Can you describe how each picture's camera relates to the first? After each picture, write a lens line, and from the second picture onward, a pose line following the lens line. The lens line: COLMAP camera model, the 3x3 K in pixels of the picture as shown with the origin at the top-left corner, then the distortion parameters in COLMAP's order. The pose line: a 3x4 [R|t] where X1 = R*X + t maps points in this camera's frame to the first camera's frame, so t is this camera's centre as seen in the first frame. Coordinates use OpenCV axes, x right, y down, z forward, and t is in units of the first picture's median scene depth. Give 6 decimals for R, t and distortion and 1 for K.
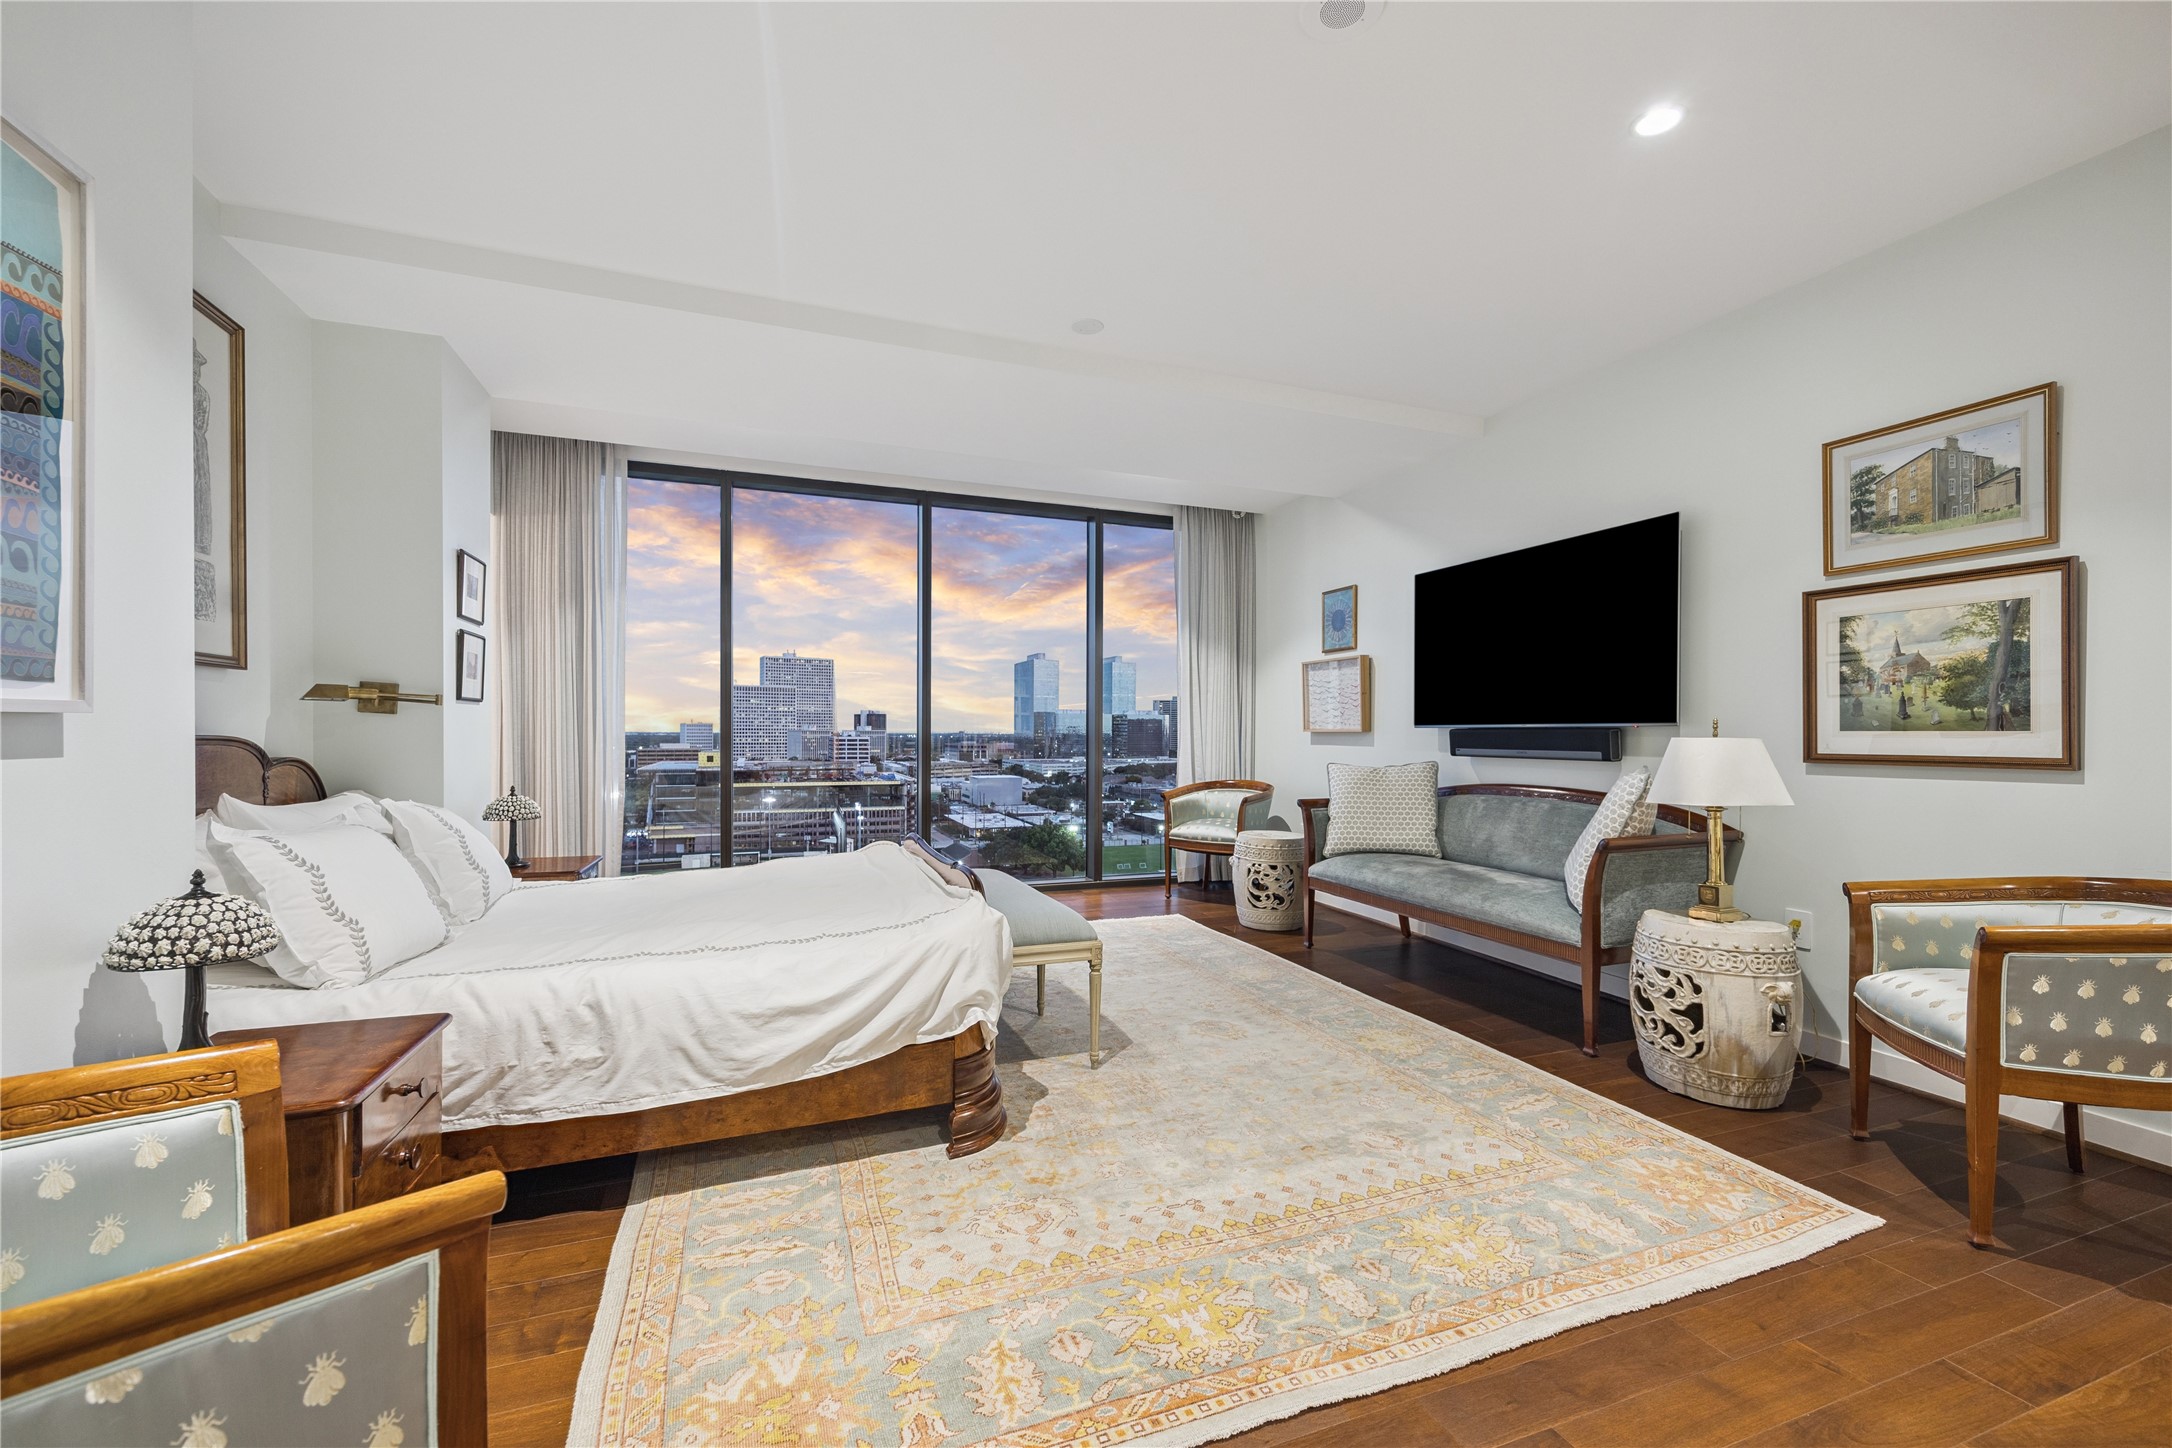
lens RADIAL K [[853.5, 0, 1083.0], [0, 853.5, 729.3], [0, 0, 1]] dist [0.000928, -0.000553]
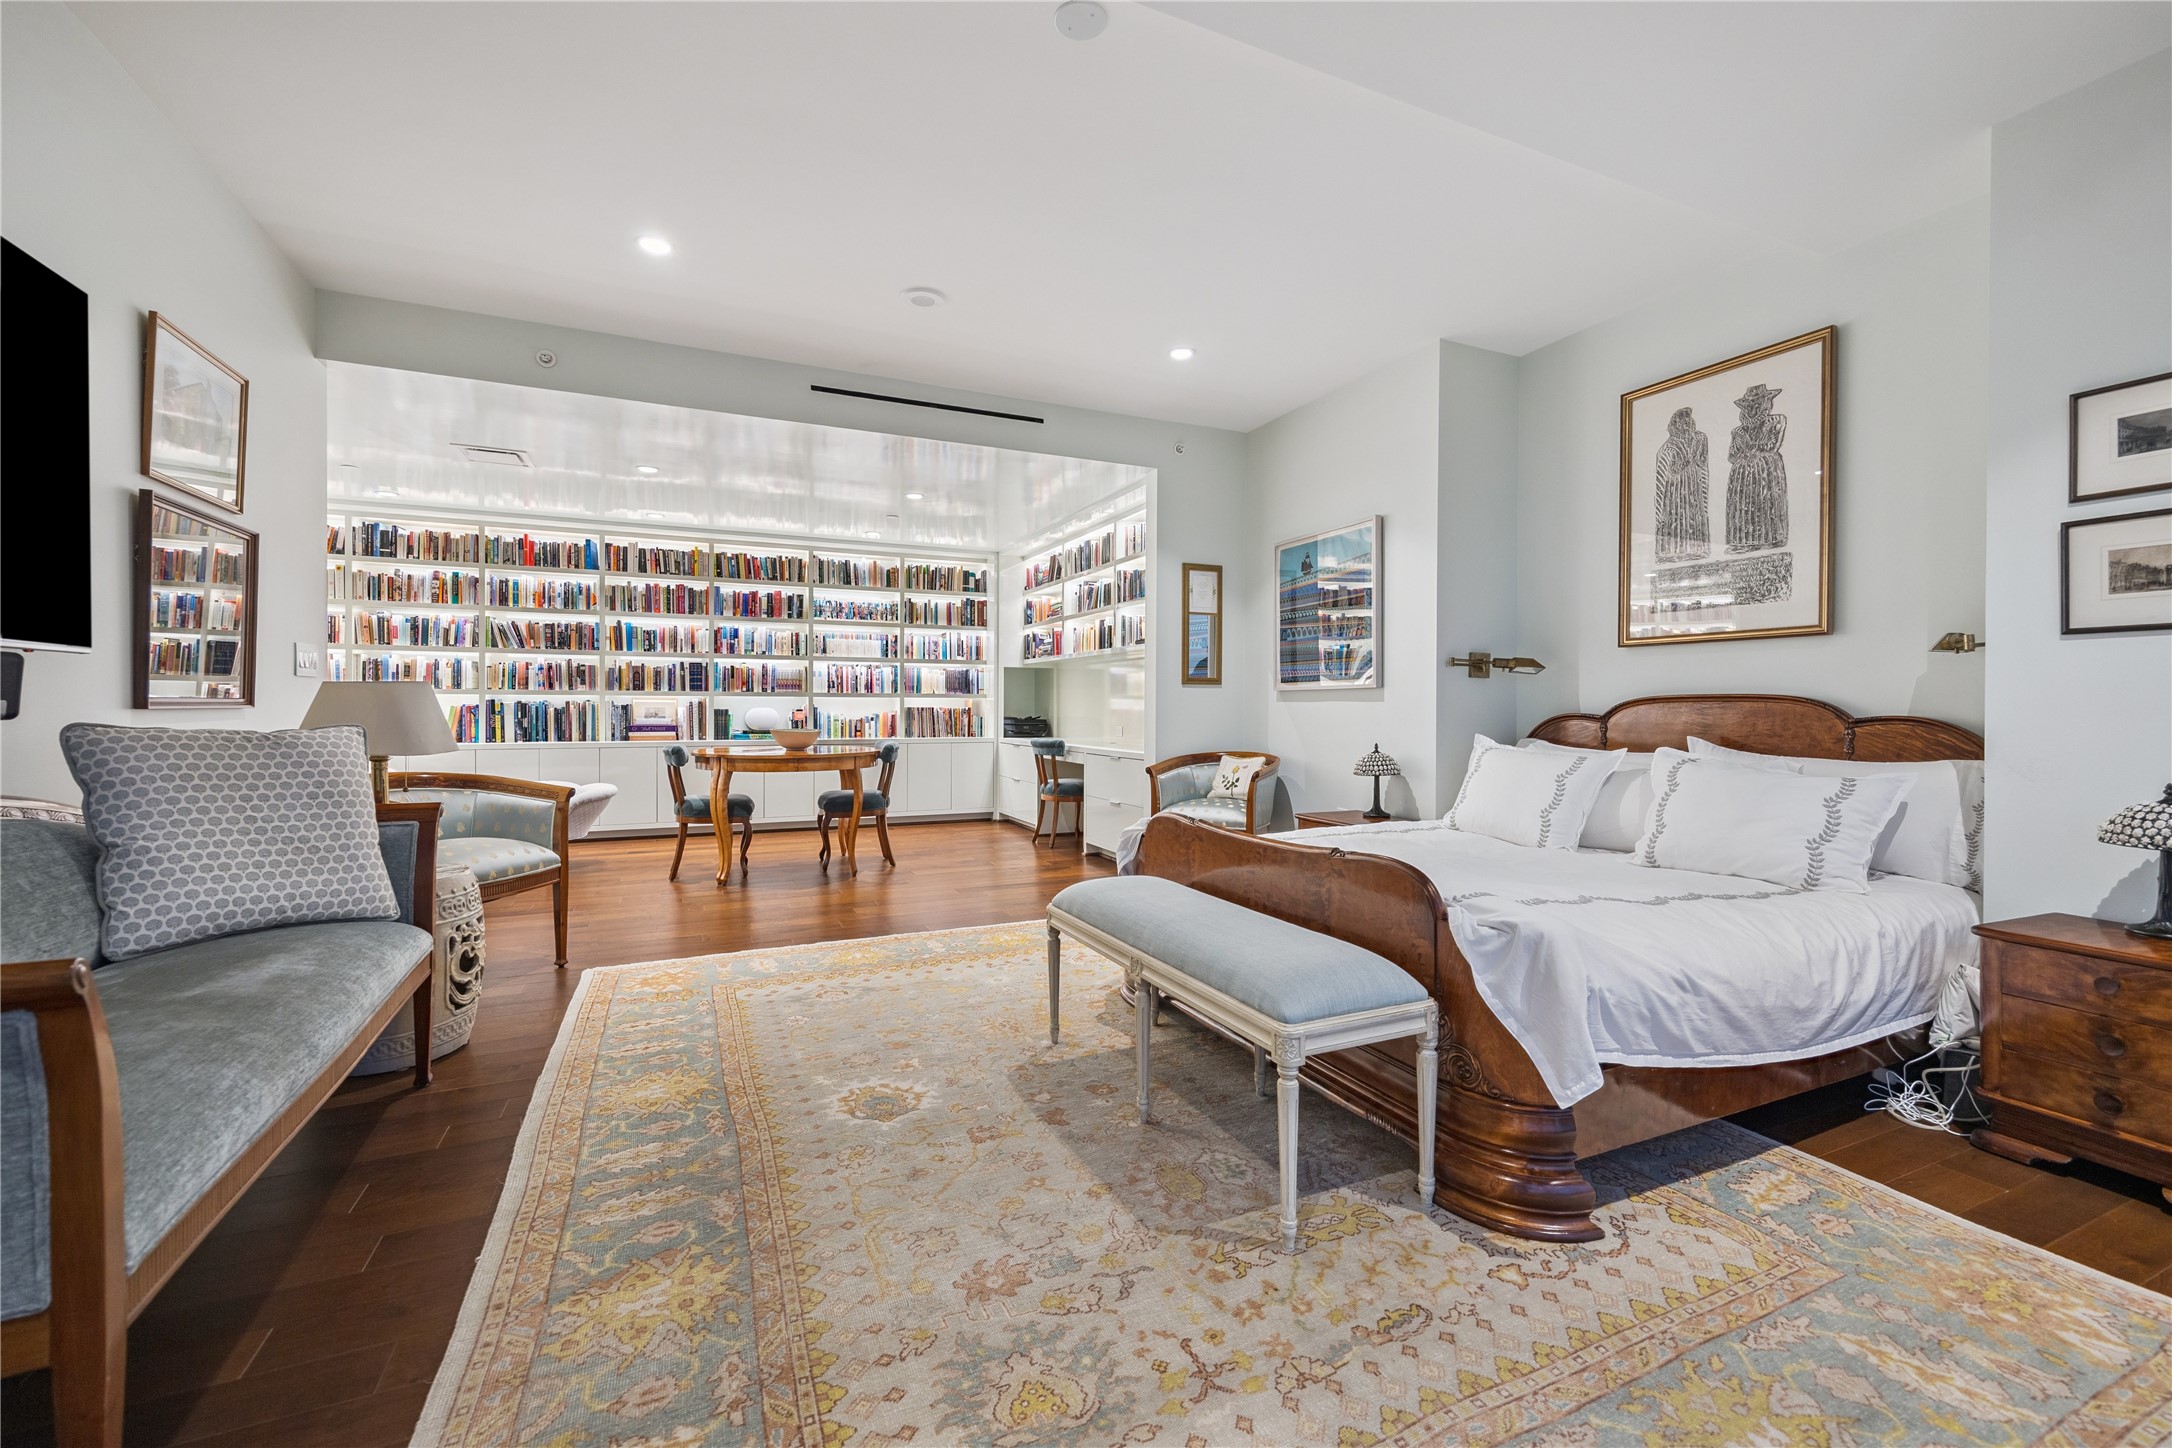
lens RADIAL K [[853.5, 0, 1079.1], [0, 853.5, 709.3], [0, 0, 1]] dist [0.000928, -0.000553]
pose [[-0.998032, -0.009567, -0.061979, 0.059229], [-0.009514, 0.999954, -0.001144, 0.042913], [0.061987, -0.000552, -0.998077, 2.462181]]
